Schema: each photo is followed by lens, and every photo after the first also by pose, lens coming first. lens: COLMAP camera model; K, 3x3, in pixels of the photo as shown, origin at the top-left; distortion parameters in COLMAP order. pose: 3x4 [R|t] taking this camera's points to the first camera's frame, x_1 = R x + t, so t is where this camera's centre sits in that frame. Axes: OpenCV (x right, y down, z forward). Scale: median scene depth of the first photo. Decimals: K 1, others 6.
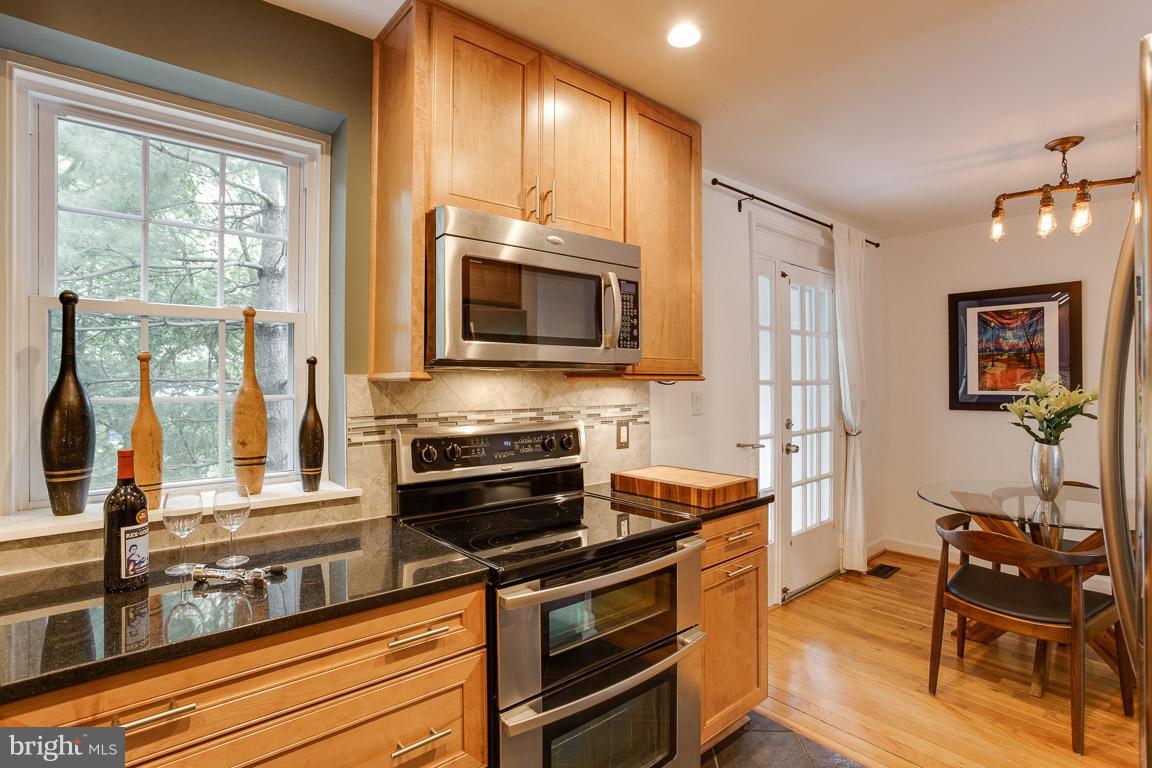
lens RADIAL K [[565.3, 0, 568.1], [0, 565.3, 379.9], [0, 0, 1]] dist [-0.039425, 0.003394]
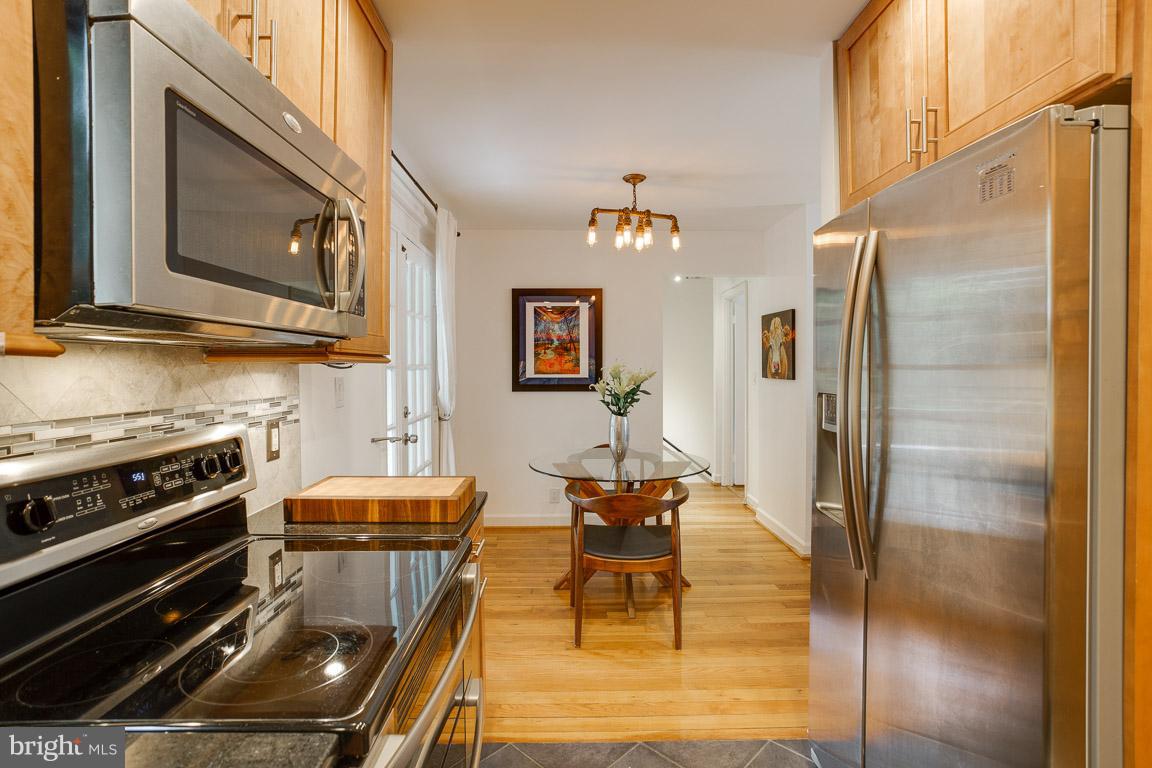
lens RADIAL K [[566.6, 0, 573.3], [0, 566.6, 374.4], [0, 0, 1]] dist [-0.044934, 0.010707]
pose [[0.630255, -0.009618, 0.776328, -0.206216], [-0.001759, 0.999903, 0.013816, 0.005587], [-0.776386, -0.010073, 0.630177, 0.283663]]
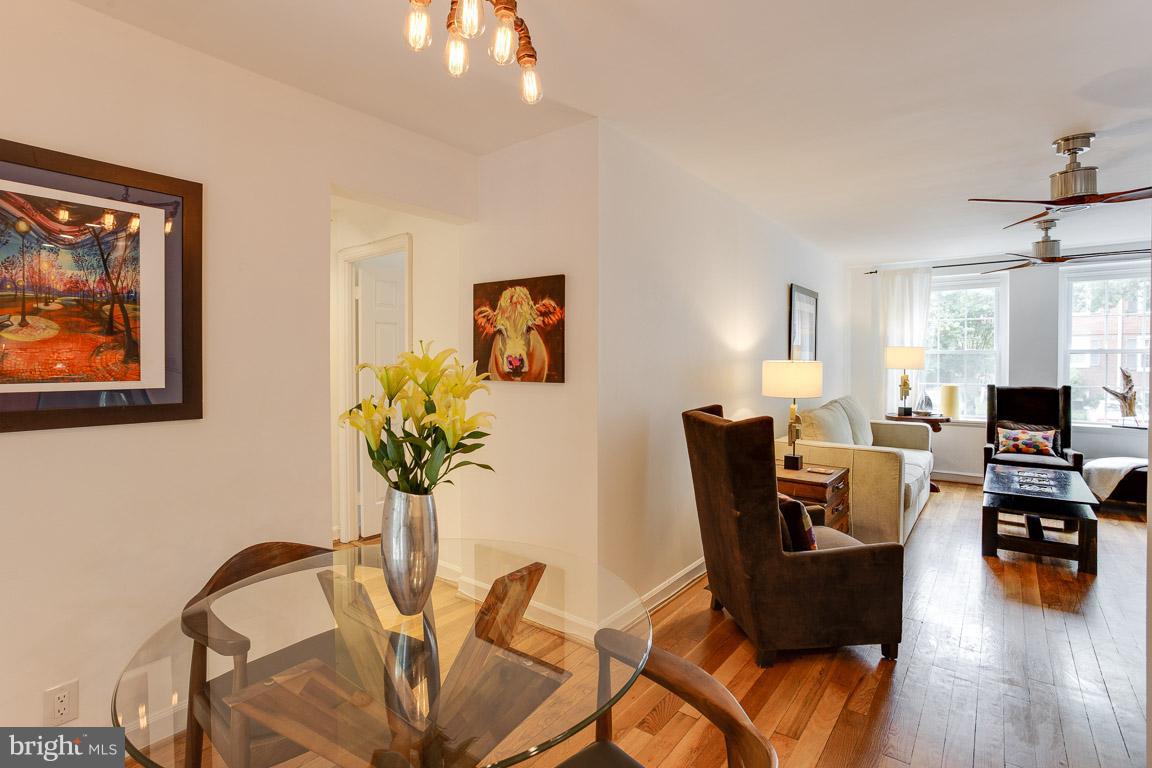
lens RADIAL K [[566.6, 0, 578.2], [0, 566.6, 384.1], [0, 0, 1]] dist [-0.044934, 0.010707]
pose [[-0.241794, -0.024140, 0.970027, 0.388923], [0.006549, 0.999627, 0.026509, 0.018439], [-0.970306, 0.012763, -0.241546, 1.047582]]
